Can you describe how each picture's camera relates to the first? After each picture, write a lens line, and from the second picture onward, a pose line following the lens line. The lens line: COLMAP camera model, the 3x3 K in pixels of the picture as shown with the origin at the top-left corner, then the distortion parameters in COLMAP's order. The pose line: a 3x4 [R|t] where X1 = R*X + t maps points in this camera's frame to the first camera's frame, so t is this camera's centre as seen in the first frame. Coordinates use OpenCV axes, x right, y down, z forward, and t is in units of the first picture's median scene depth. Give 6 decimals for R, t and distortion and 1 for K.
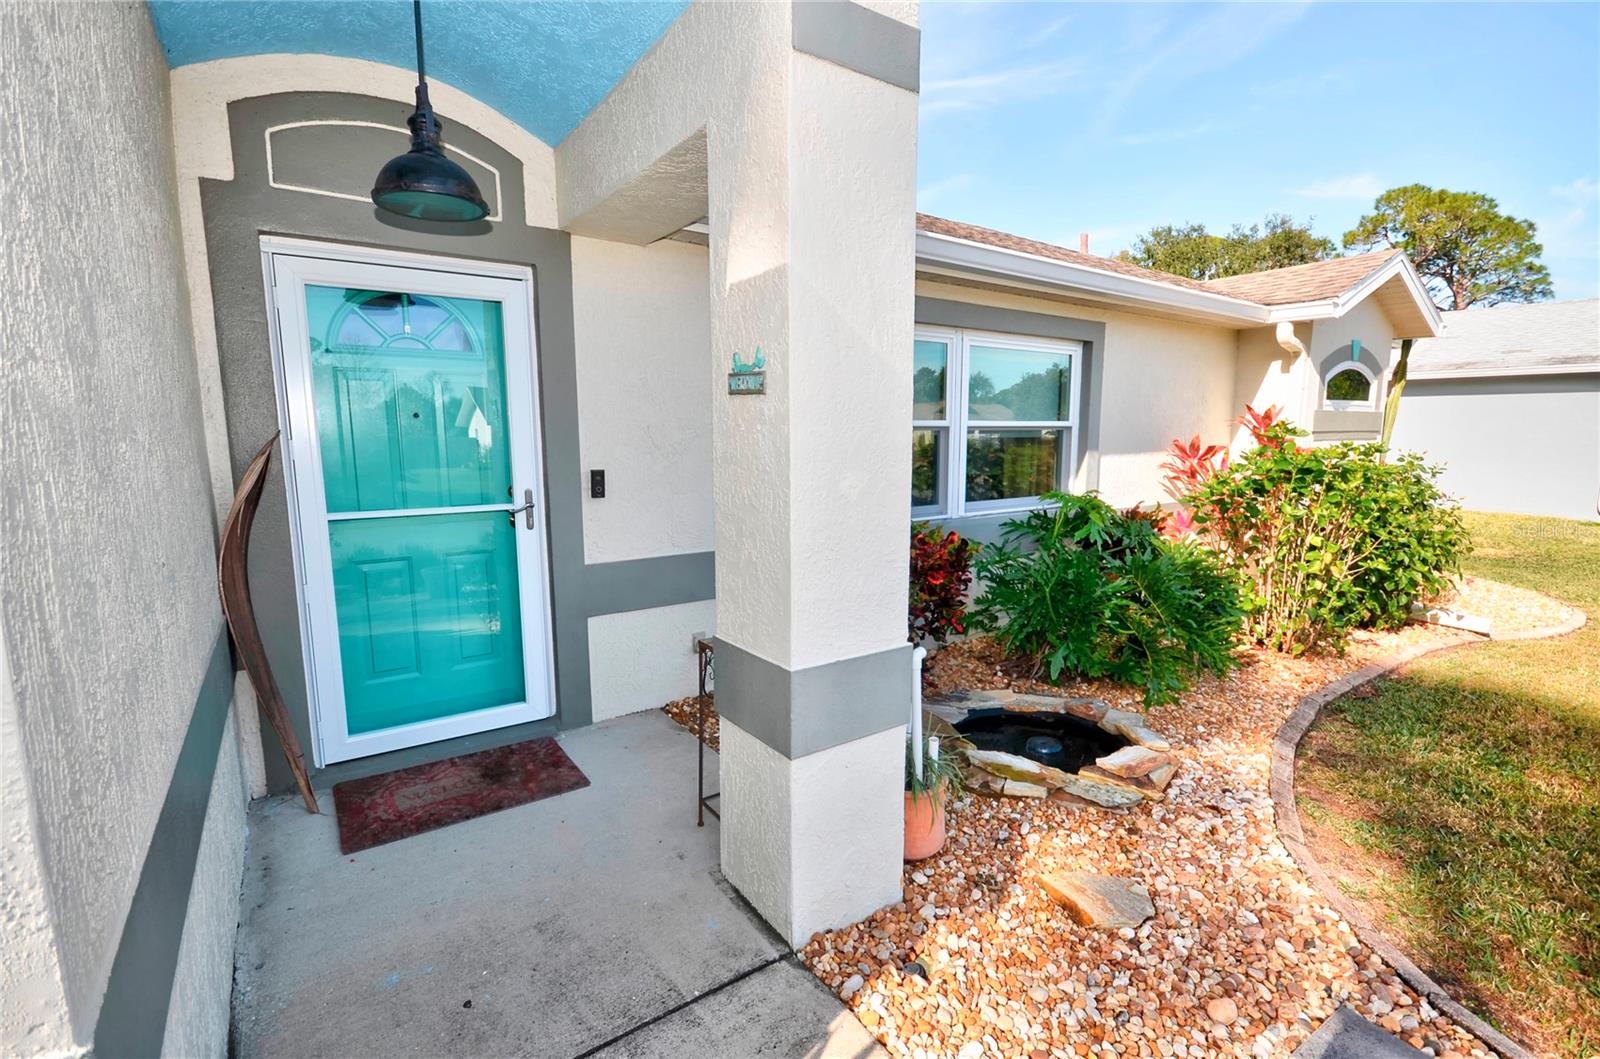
lens RADIAL K [[736.8, 0, 798.2], [0, 736.8, 532.2], [0, 0, 1]] dist [0.005118, -0.009631]
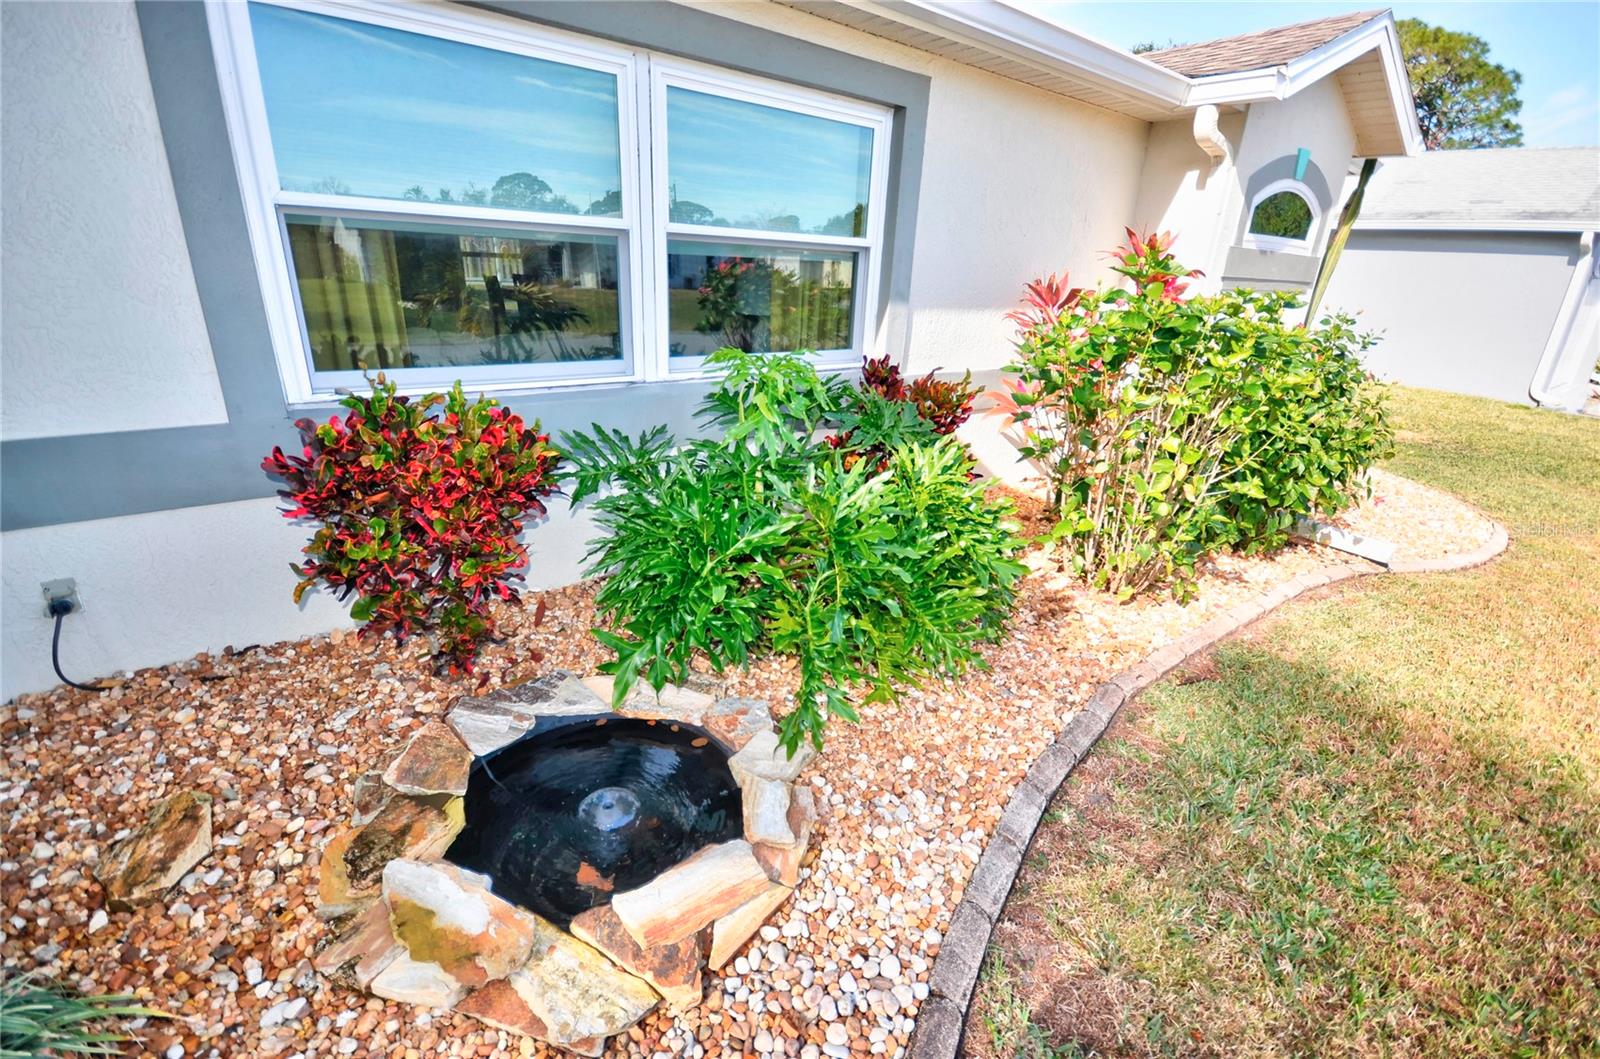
lens RADIAL K [[706.7, 0, 800.0], [0, 706.7, 535.6], [0, 0, 1]] dist [0.011613, -0.014655]
pose [[0.997509, 0.029597, 0.064026, 0.290105], [-0.043371, 0.973199, 0.225836, -0.031638], [-0.055626, -0.228050, 0.972059, 0.334202]]
